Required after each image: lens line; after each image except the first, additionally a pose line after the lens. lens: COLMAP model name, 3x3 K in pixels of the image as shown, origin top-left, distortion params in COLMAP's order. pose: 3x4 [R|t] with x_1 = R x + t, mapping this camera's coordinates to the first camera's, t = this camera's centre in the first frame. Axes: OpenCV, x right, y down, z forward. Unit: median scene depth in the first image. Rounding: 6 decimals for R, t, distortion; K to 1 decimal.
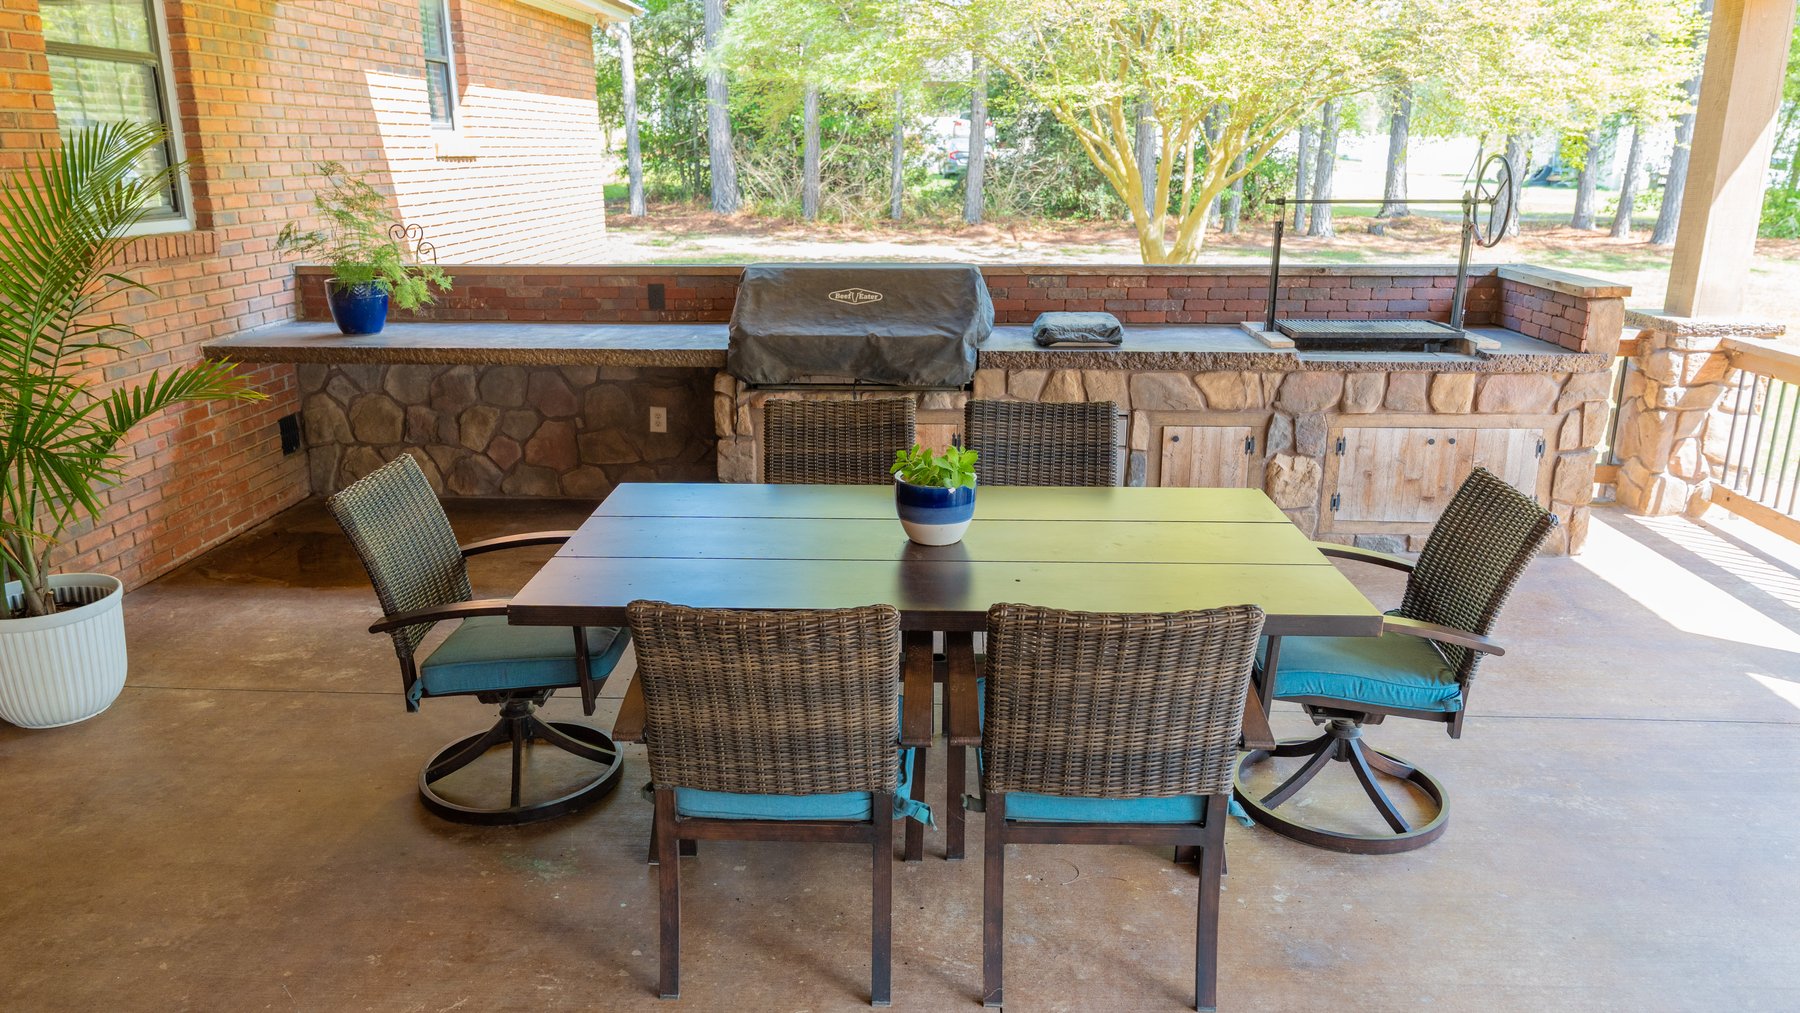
lens RADIAL K [[1197.8, 0, 908.2], [0, 1197.8, 444.4], [0, 0, 1]] dist [0.002628, -0.016549]
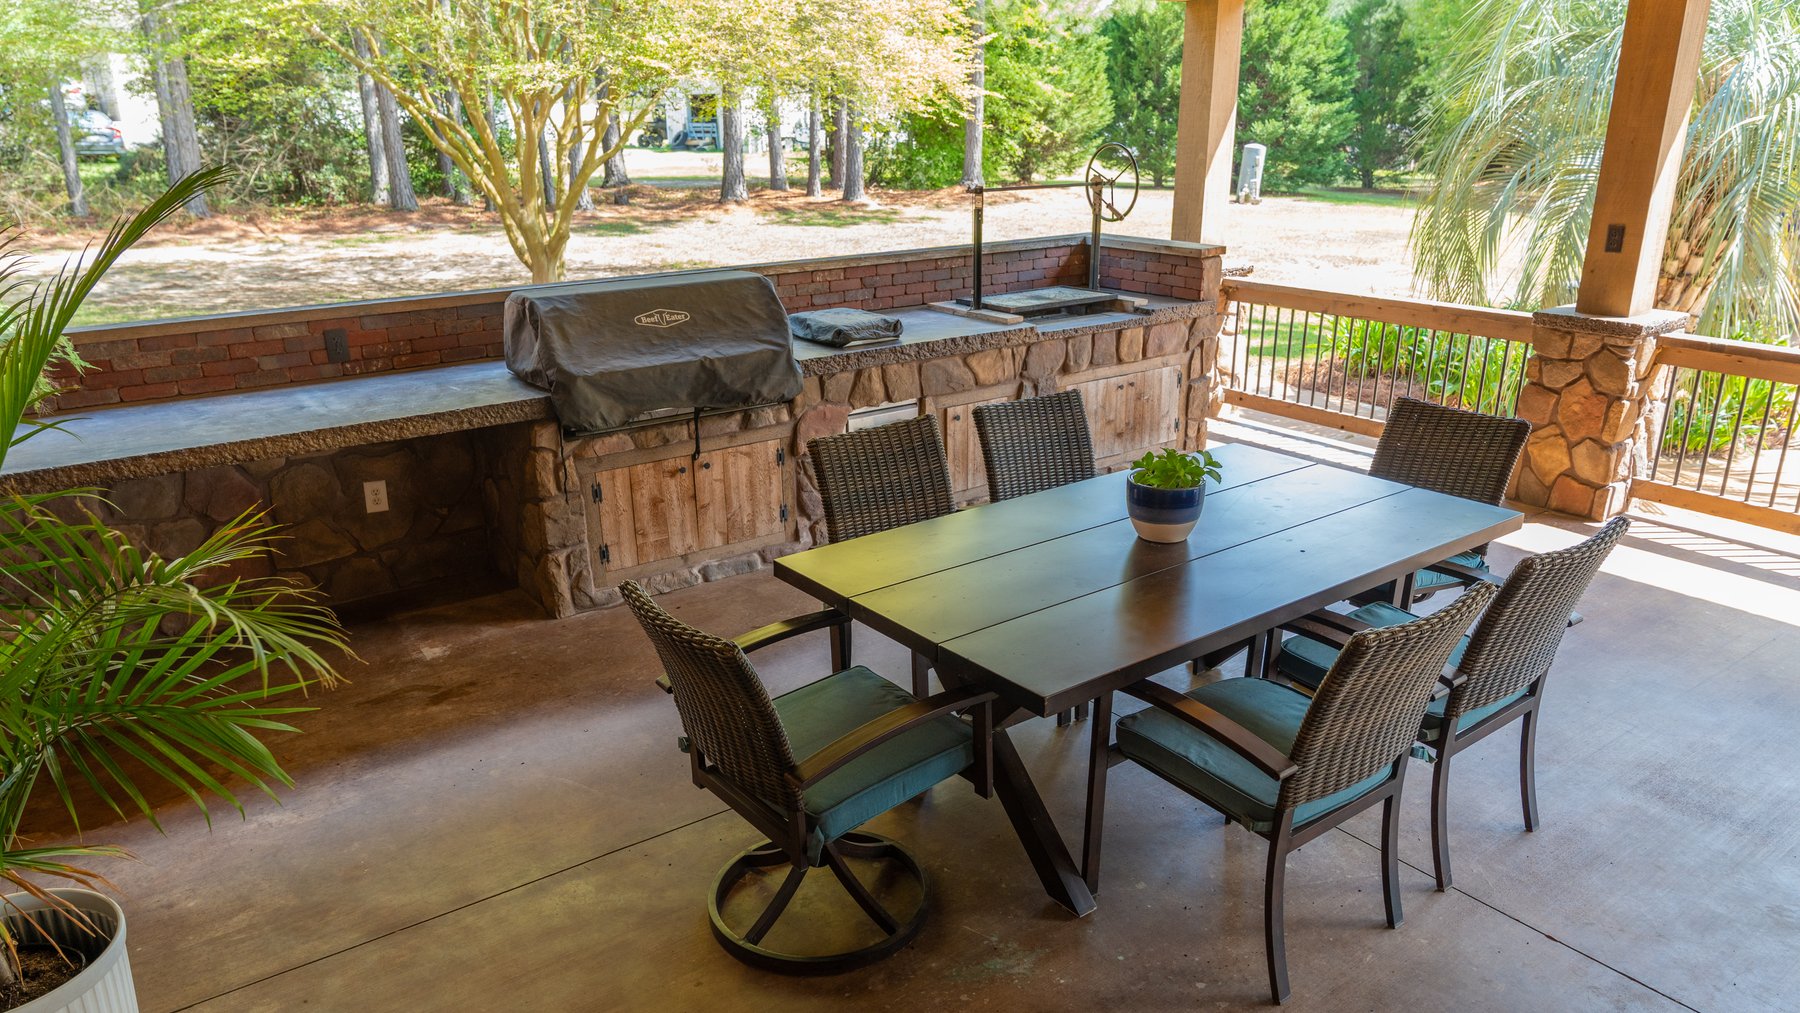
lens RADIAL K [[1178.9, 0, 900.4], [0, 1178.9, 509.0], [0, 0, 1]] dist [-0.000404, -0.000231]
pose [[0.789621, -0.201454, 0.579582, -0.451324], [0.155111, 0.979424, 0.129110, -0.069344], [-0.593666, -0.012049, 0.804621, 0.170030]]
